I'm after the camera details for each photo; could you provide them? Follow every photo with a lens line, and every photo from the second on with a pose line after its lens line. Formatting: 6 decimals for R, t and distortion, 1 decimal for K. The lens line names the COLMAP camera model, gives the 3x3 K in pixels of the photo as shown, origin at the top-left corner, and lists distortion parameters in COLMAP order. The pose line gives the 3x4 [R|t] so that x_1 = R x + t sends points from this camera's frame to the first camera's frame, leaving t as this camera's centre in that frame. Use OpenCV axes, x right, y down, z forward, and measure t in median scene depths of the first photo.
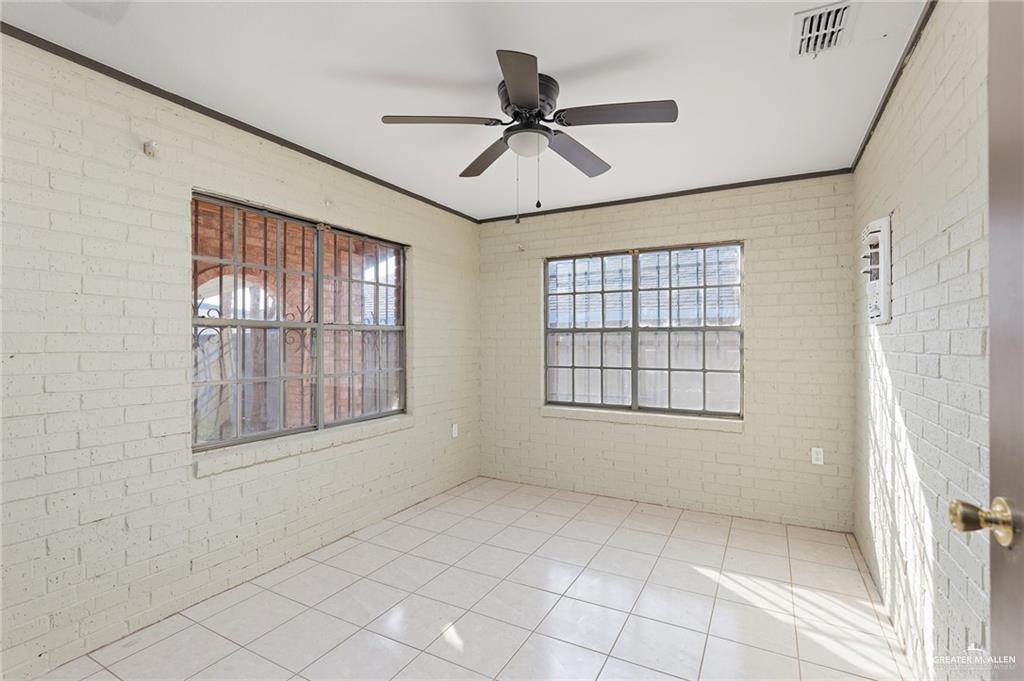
lens RADIAL K [[482.3, 0, 509.0], [0, 482.3, 340.2], [0, 0, 1]] dist [0.015970, 0.000206]
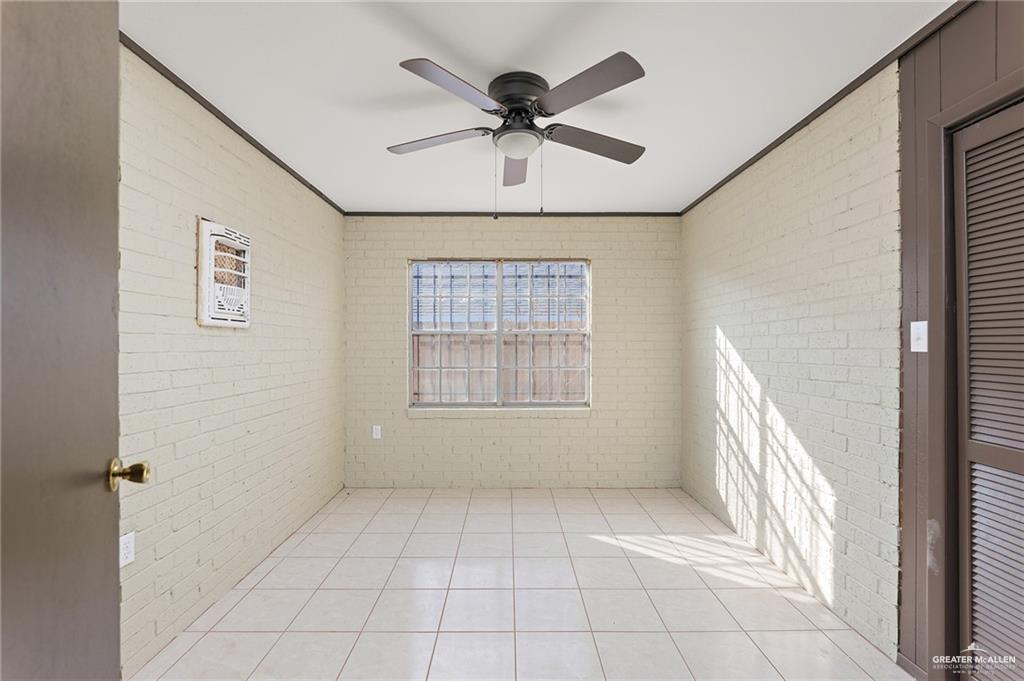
lens RADIAL K [[440.9, 0, 503.0], [0, 440.9, 346.5], [0, 0, 1]] dist [-0.001434, -0.000053]
pose [[0.881328, -0.004244, 0.472485, -0.248914], [-0.001007, 0.999941, 0.010861, -0.000589], [-0.472503, -0.010048, 0.881272, 0.138623]]
